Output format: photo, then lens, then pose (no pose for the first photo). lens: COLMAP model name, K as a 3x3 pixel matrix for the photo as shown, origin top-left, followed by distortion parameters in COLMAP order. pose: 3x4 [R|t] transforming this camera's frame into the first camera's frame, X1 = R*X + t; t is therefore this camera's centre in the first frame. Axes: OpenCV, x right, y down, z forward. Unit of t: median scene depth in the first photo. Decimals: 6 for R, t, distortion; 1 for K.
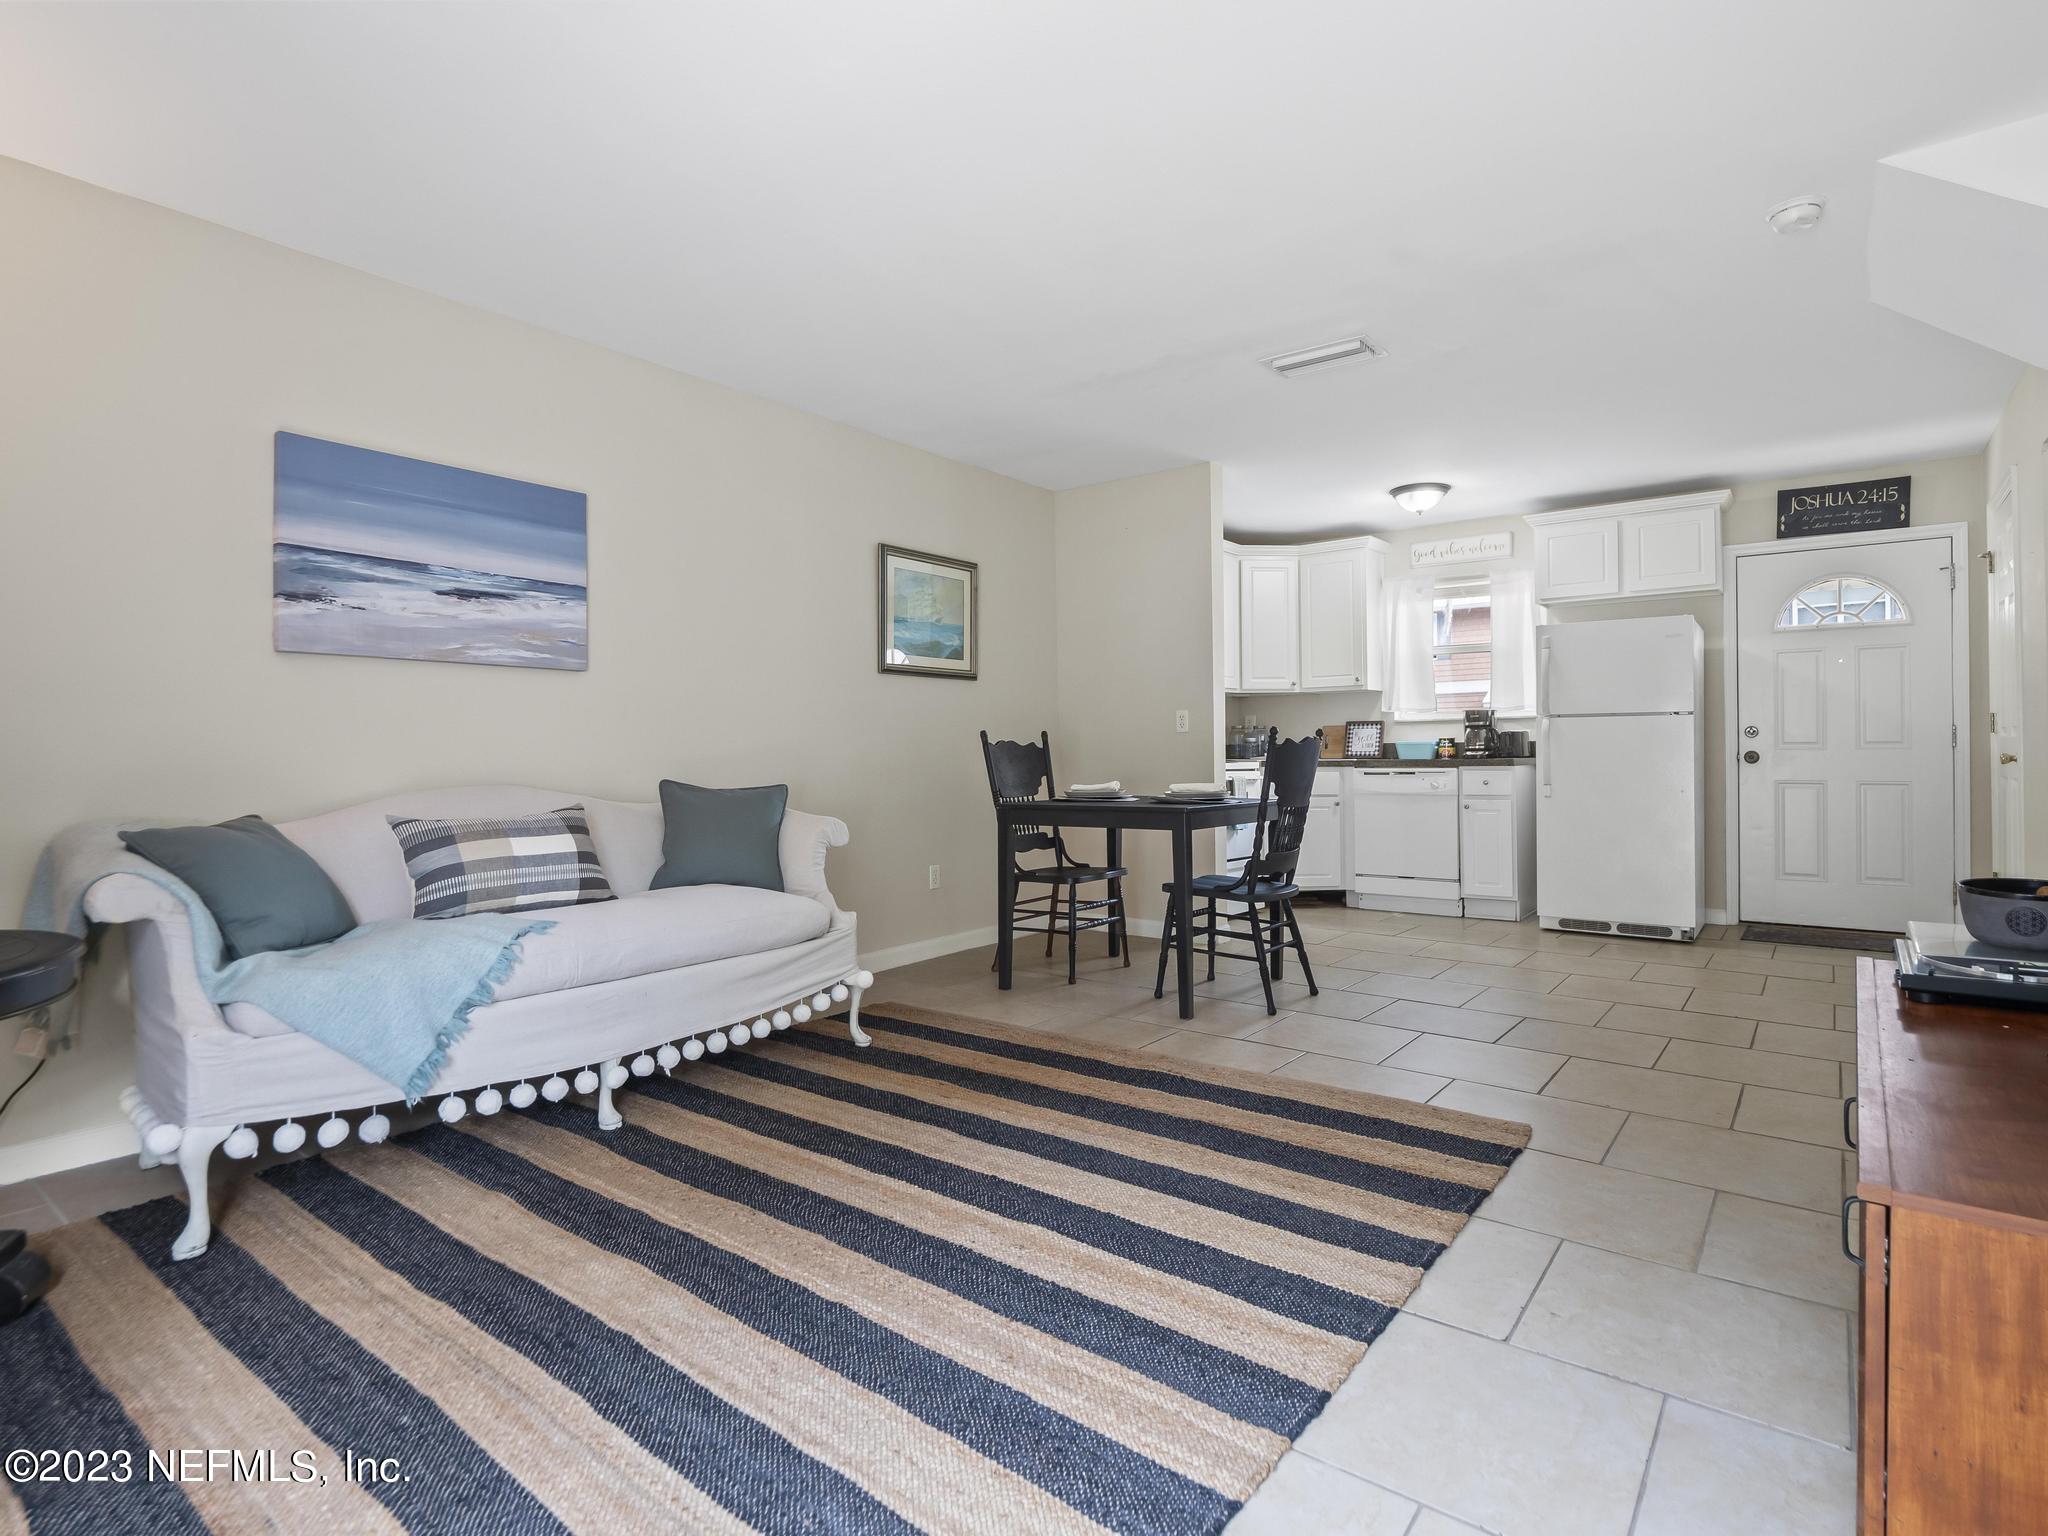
lens RADIAL K [[1050.6, 0, 1023.8], [0, 1050.6, 751.8], [0, 0, 1]] dist [-0.001238, -0.009110]
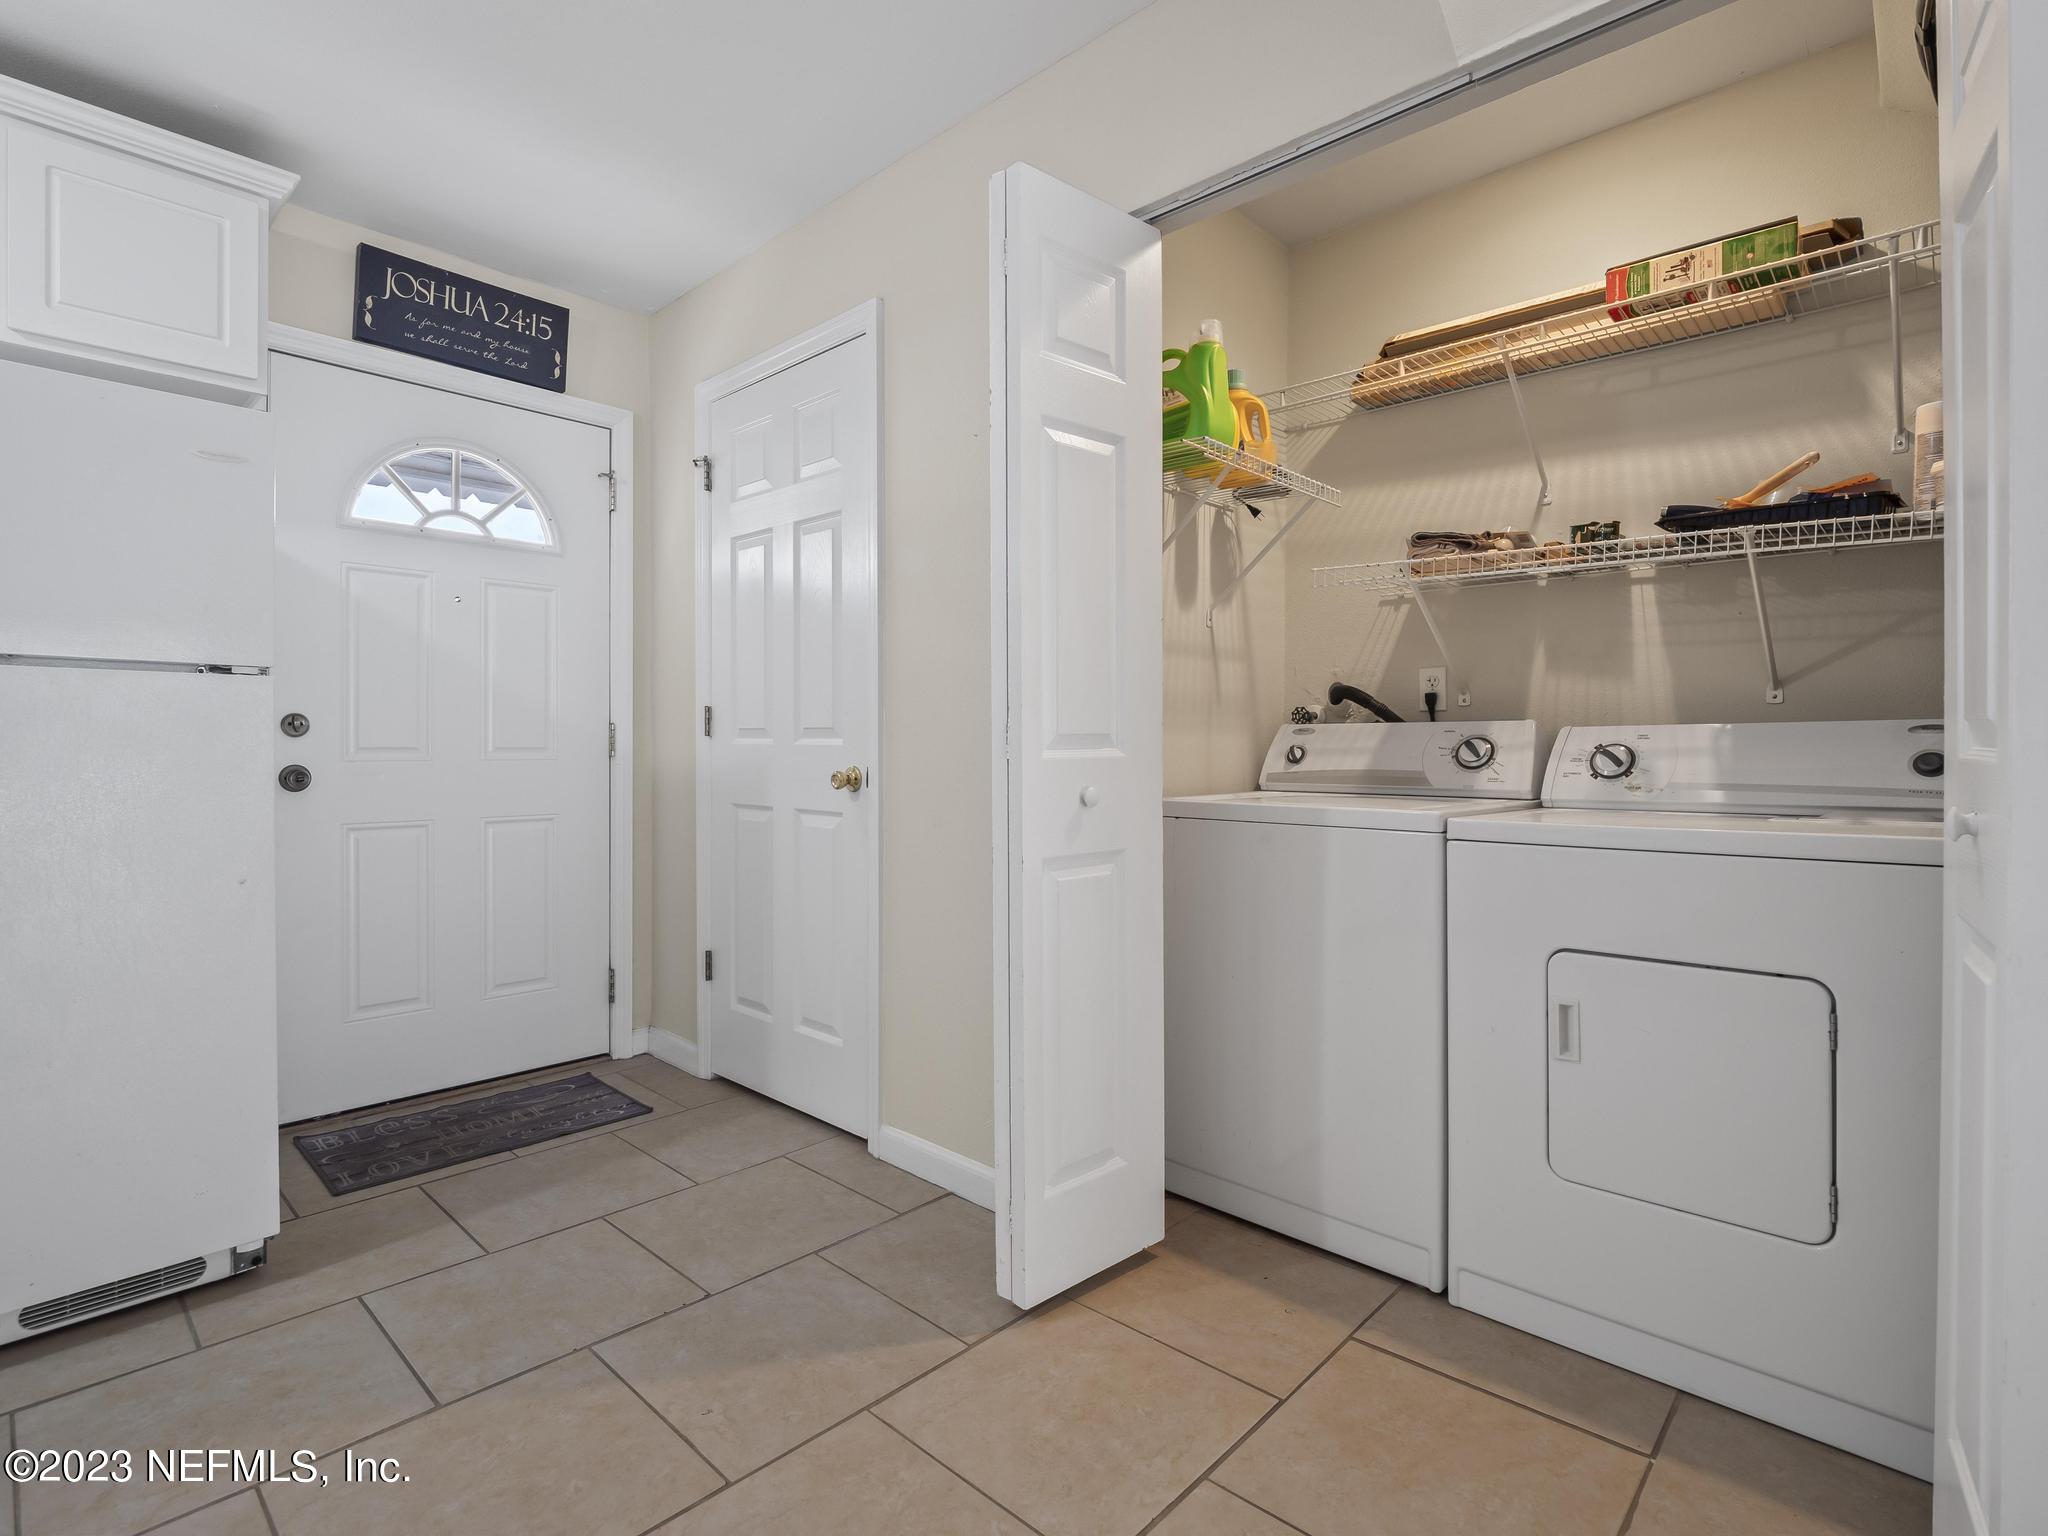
lens RADIAL K [[1005.8, 0, 1019.2], [0, 1005.8, 747.9], [0, 0, 1]] dist [-0.007681, -0.004039]
pose [[0.101596, 0.003602, 0.994819, 0.357595], [-0.003792, 0.999988, -0.003233, -0.010967], [-0.994818, -0.003444, 0.101609, 0.815393]]
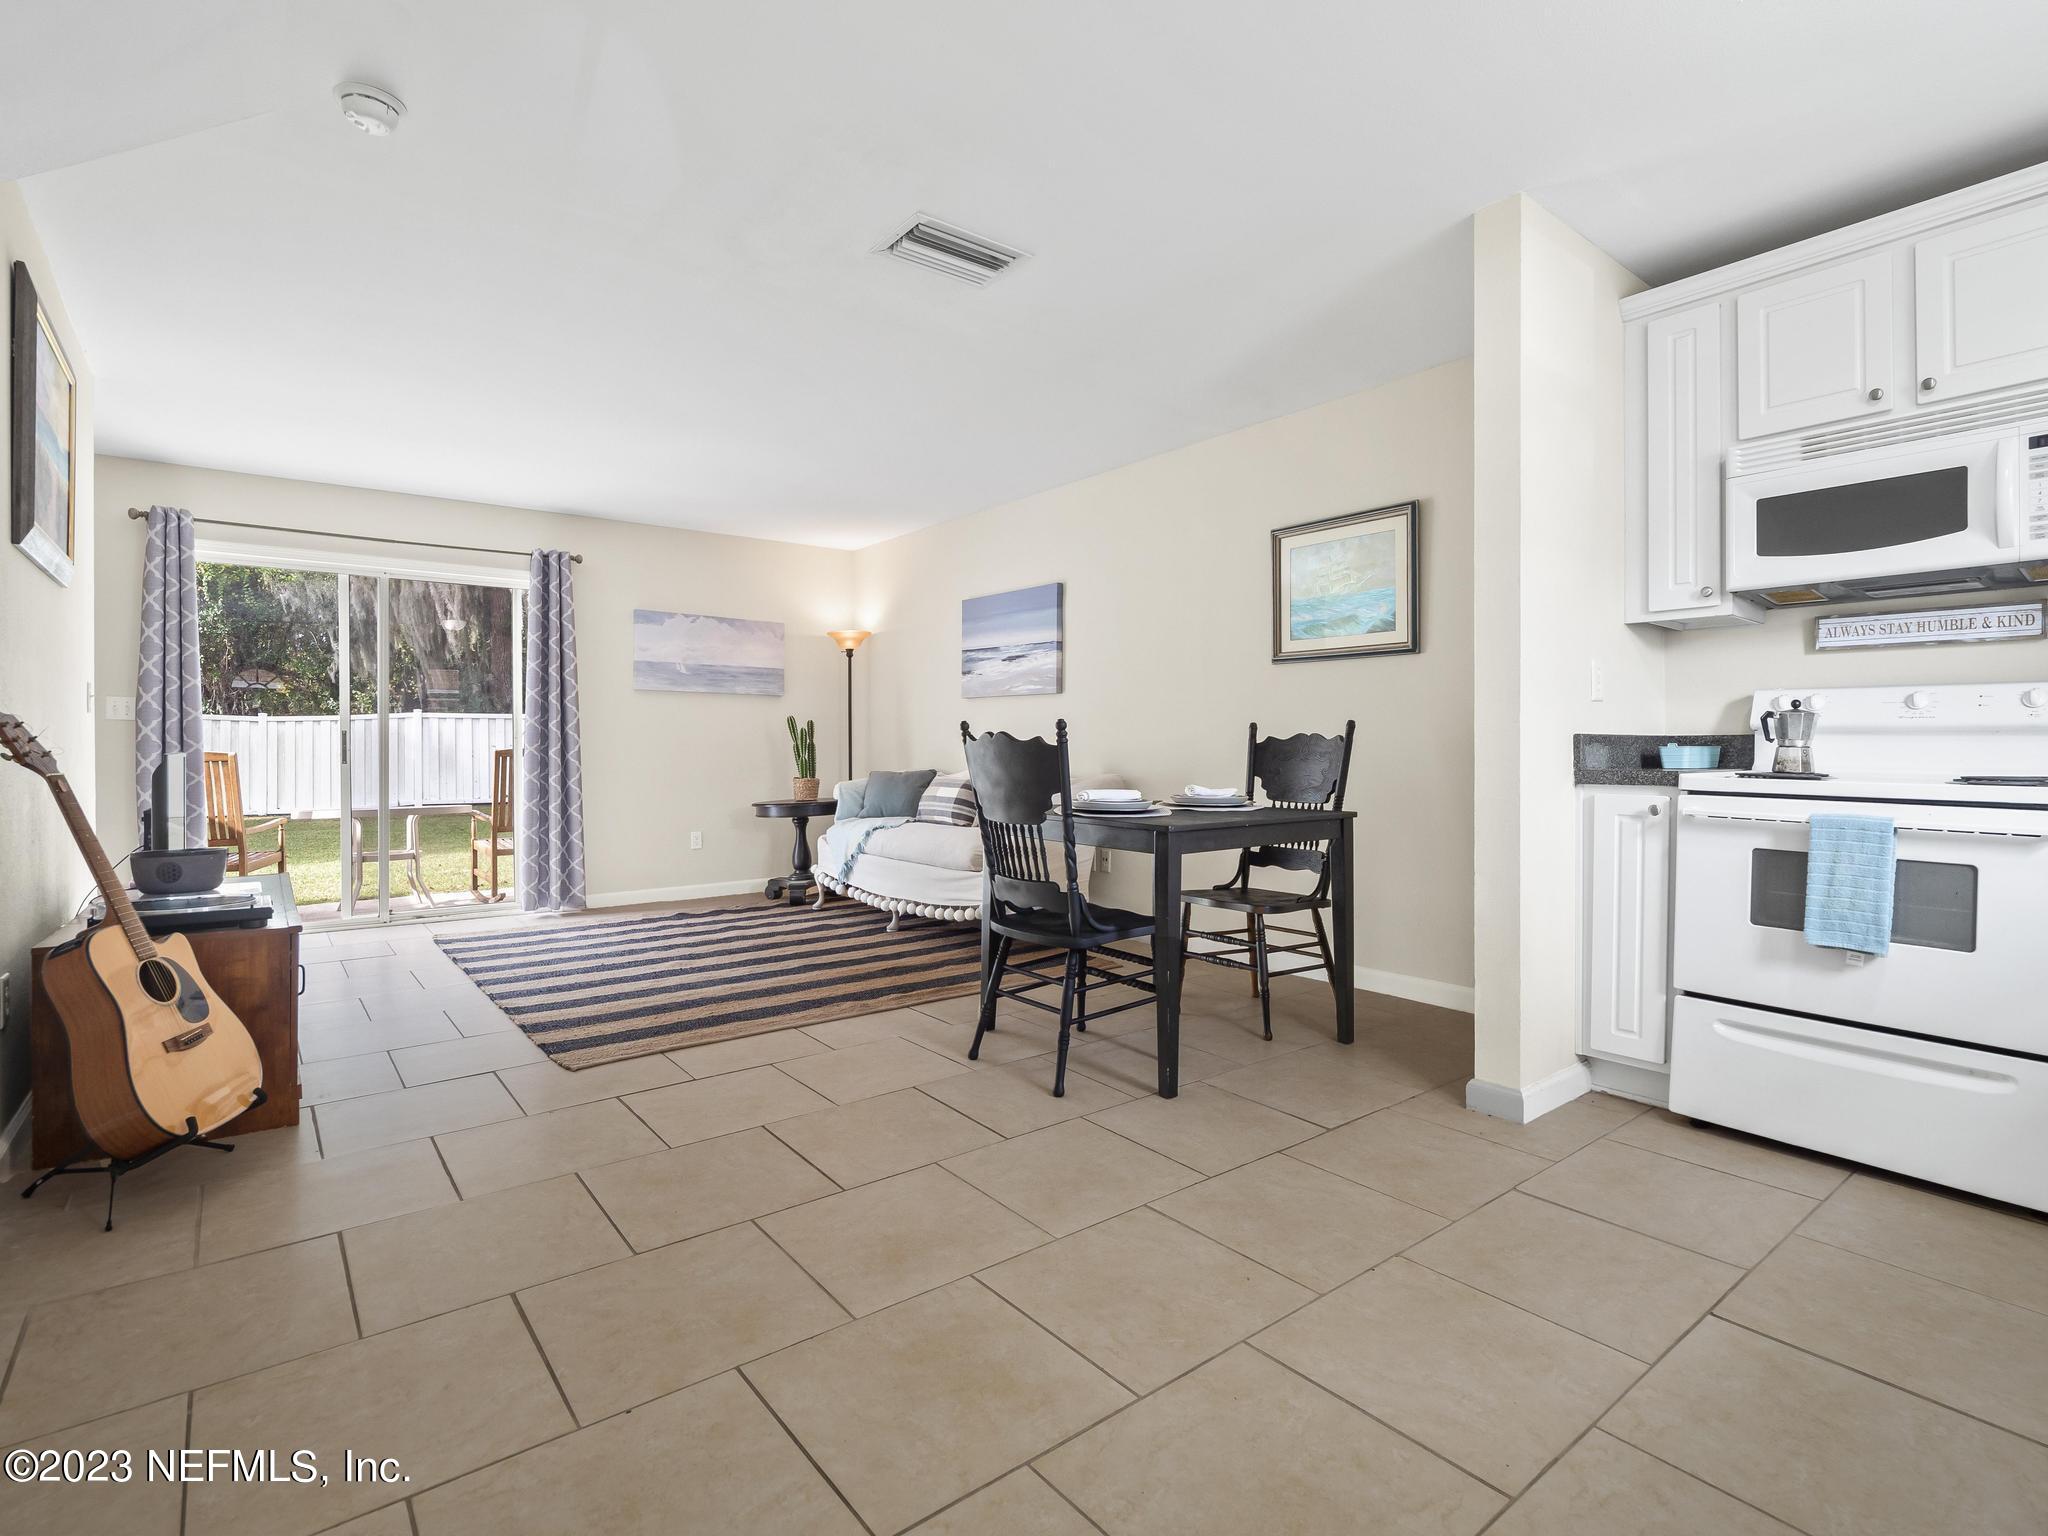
lens RADIAL K [[1005.8, 0, 1028.1], [0, 1005.8, 749.6], [0, 0, 1]] dist [-0.007681, -0.004039]
pose [[-0.241979, 0.014483, -0.970173, 0.881787], [0.003039, 0.999895, 0.014169, -0.010480], [0.970277, 0.000480, -0.241997, 1.080525]]
